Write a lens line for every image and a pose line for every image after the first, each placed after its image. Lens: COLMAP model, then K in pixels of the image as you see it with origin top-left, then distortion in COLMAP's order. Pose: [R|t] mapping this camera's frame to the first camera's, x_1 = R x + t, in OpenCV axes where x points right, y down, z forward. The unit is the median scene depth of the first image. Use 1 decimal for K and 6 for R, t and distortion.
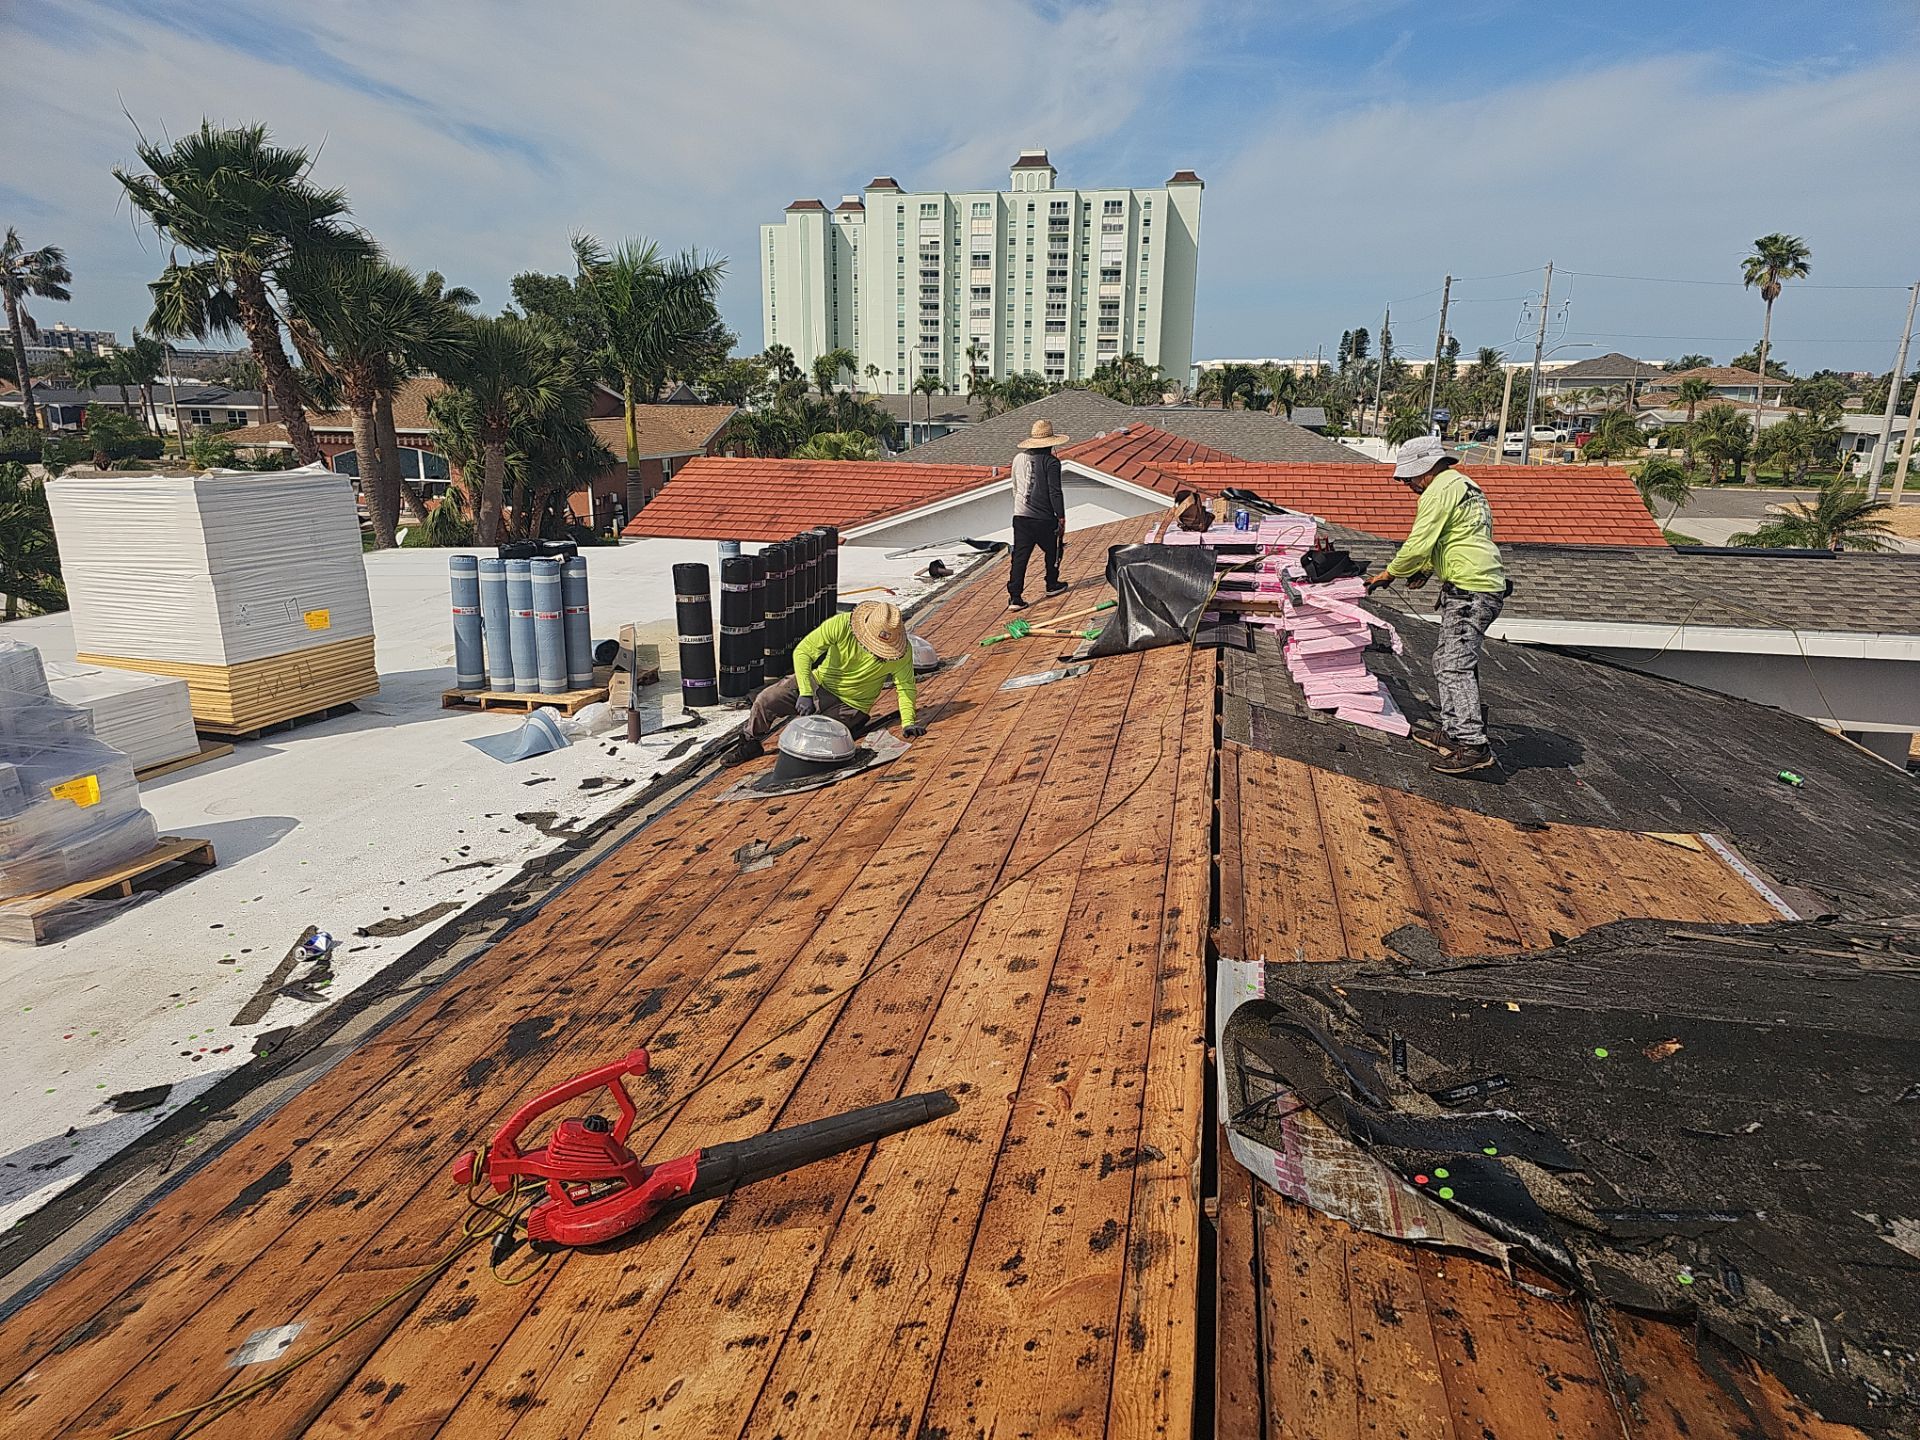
lens RADIAL K [[1275.7, 0, 966.2], [0, 1275.7, 721.7], [0, 0, 1]] dist [0.067955, -0.062582]
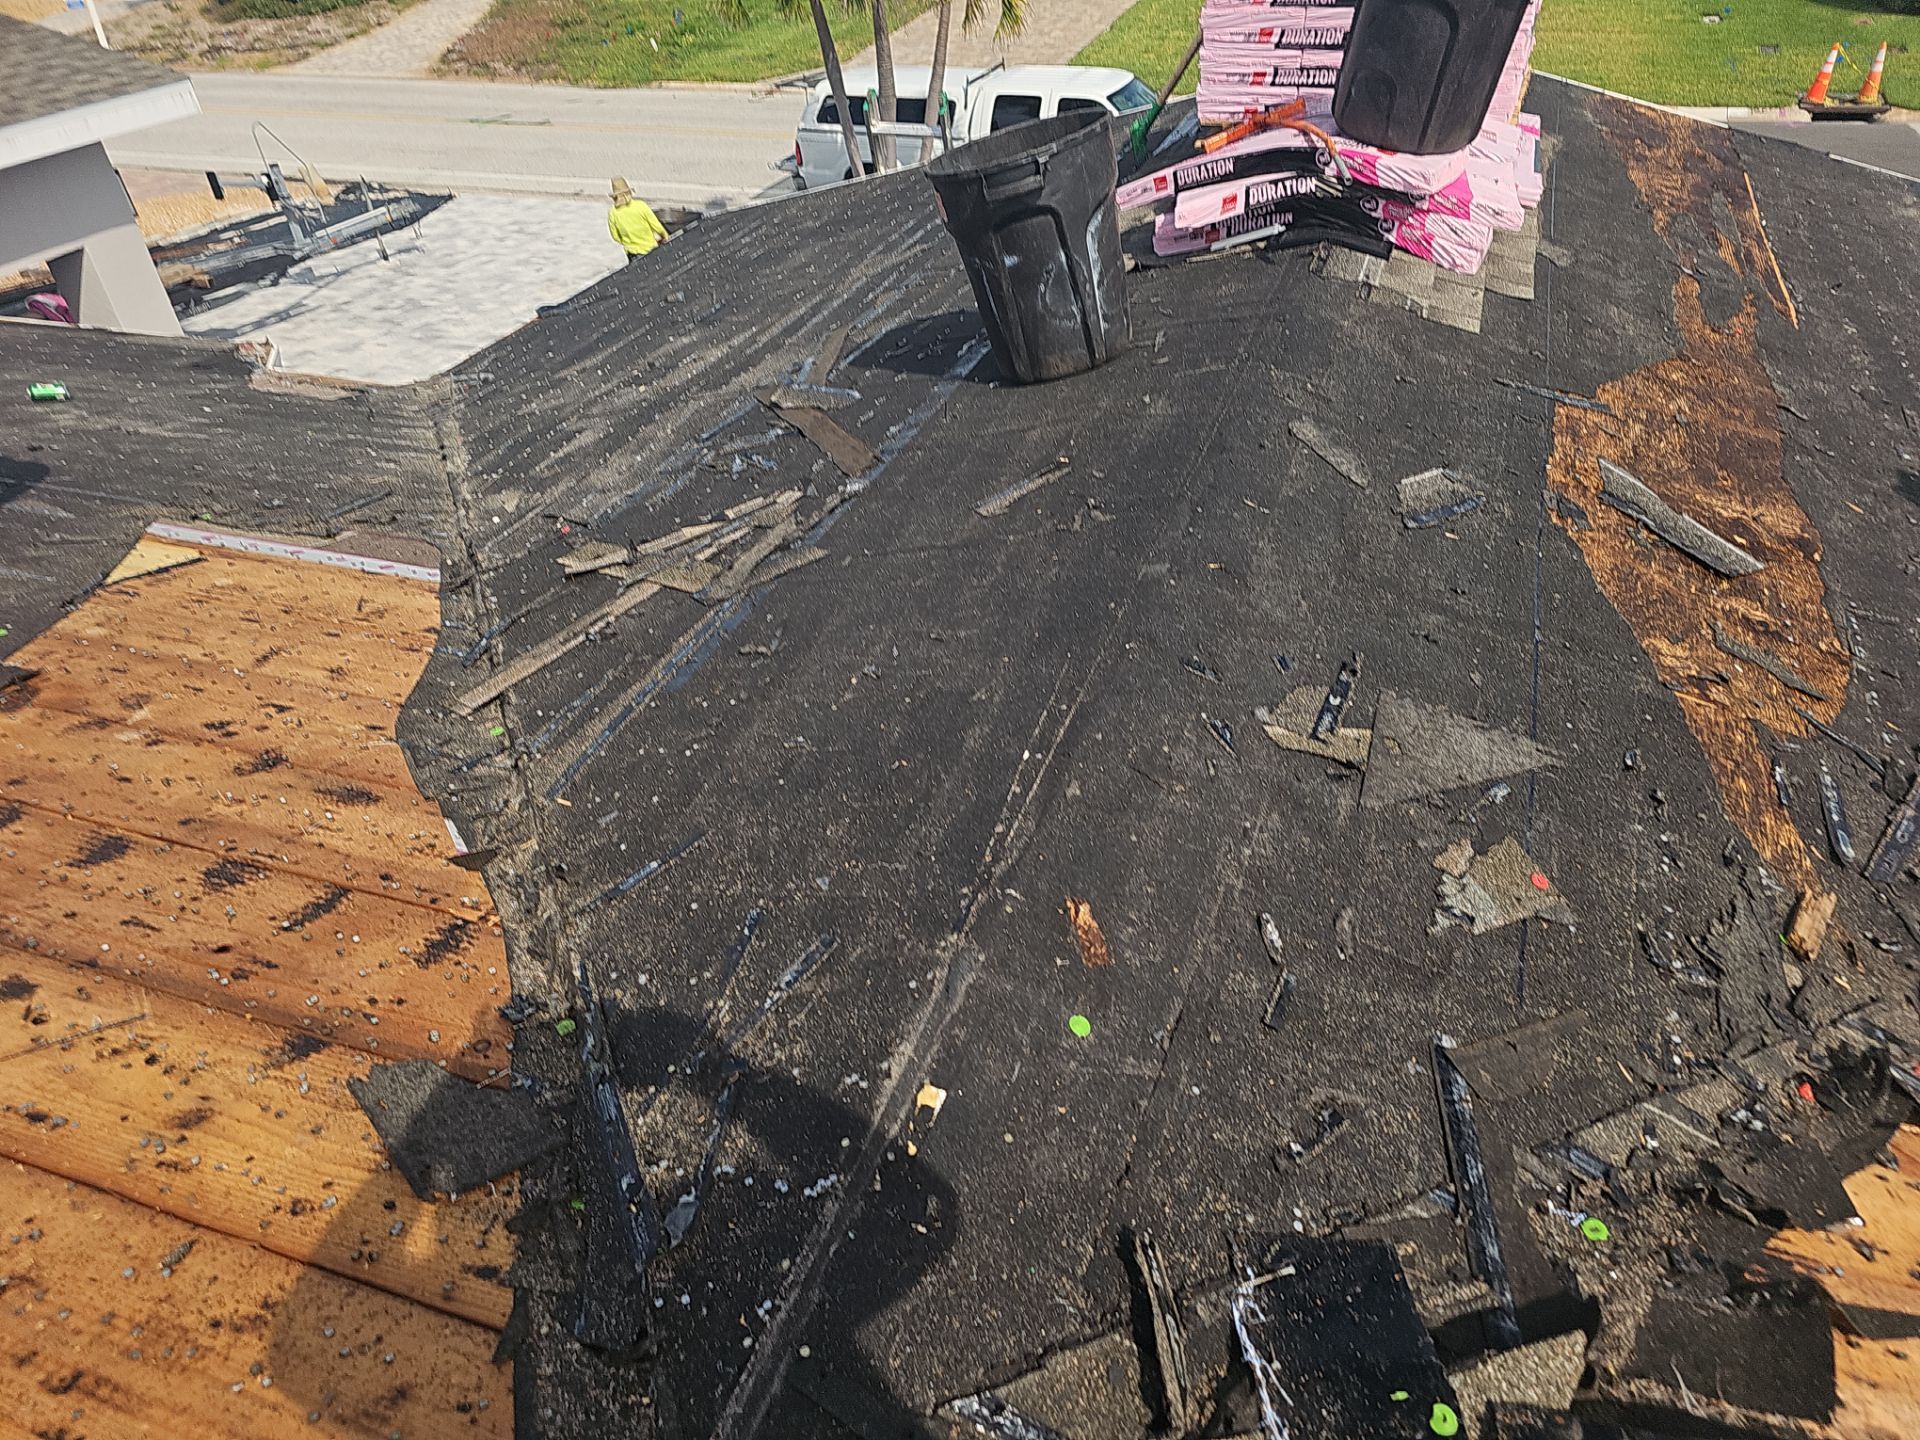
lens RADIAL K [[1275.7, 0, 966.2], [0, 1275.7, 721.7], [0, 0, 1]] dist [0.067955, -0.062582]
pose [[0.149028, -0.609888, 0.778349, 0.099910], [0.299984, 0.777928, 0.552122, -0.077723], [-0.942232, 0.151210, 0.298890, 0.527717]]
